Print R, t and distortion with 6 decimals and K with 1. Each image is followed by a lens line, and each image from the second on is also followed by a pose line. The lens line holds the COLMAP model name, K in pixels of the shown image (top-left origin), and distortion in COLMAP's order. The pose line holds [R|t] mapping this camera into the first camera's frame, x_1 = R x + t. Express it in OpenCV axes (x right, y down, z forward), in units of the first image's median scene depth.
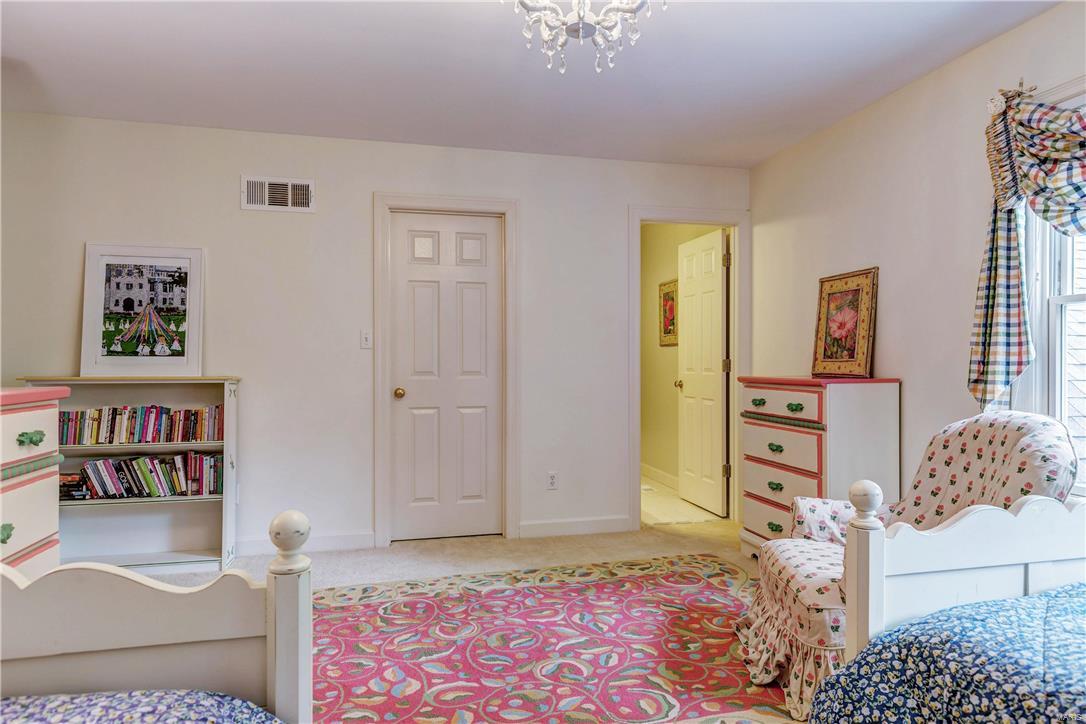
lens RADIAL K [[657.5, 0, 548.5], [0, 657.5, 362.2], [0, 0, 1]] dist [0.004396, -0.001492]
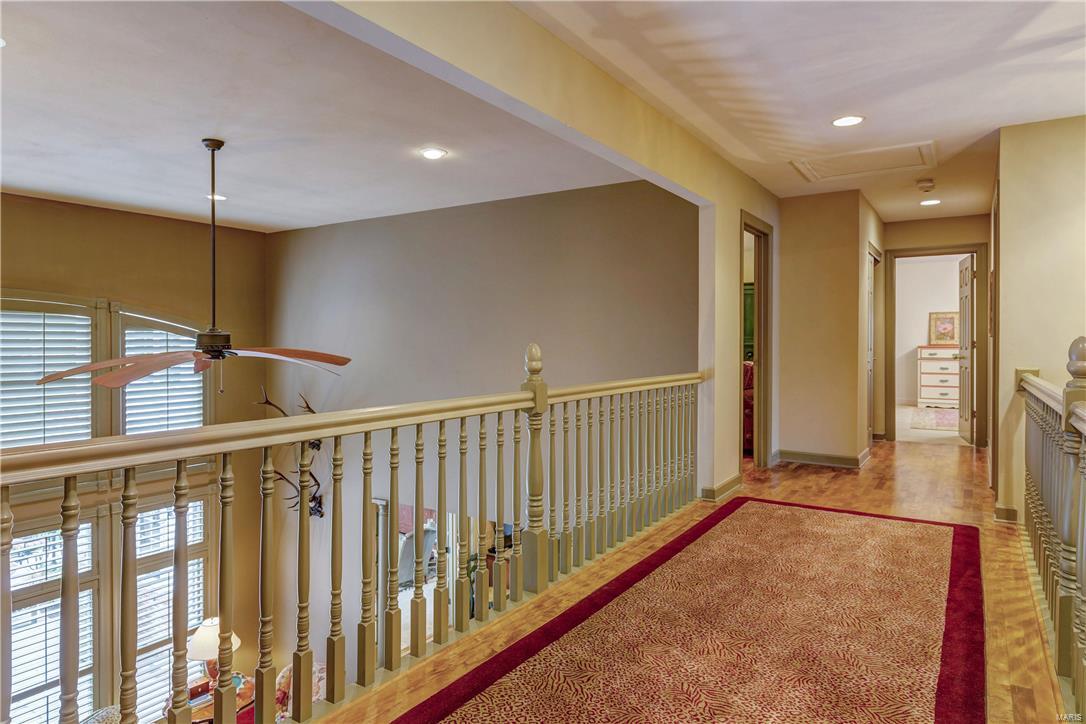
lens RADIAL K [[657.5, 0, 545.4], [0, 657.5, 351.4], [0, 0, 1]] dist [0.004396, -0.001492]
pose [[0.725427, -0.010525, 0.688218, -3.275292], [0.003841, 0.999929, 0.011244, 0.009136], [-0.688288, -0.005513, 0.725417, 0.049189]]
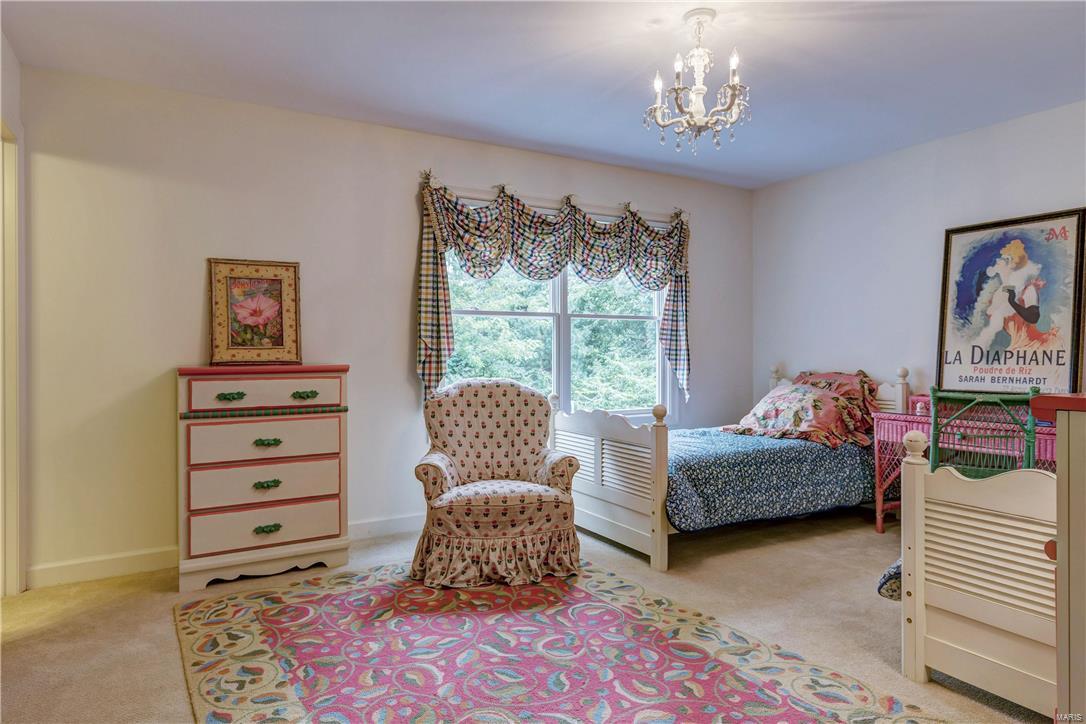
lens RADIAL K [[657.5, 0, 552.5], [0, 657.5, 351.5], [0, 0, 1]] dist [0.004396, -0.001492]
pose [[-0.293182, -0.001773, 0.956055, -0.679473], [0.004645, 0.999984, 0.003279, 0.001691], [-0.956045, 0.005403, -0.293169, 0.926807]]
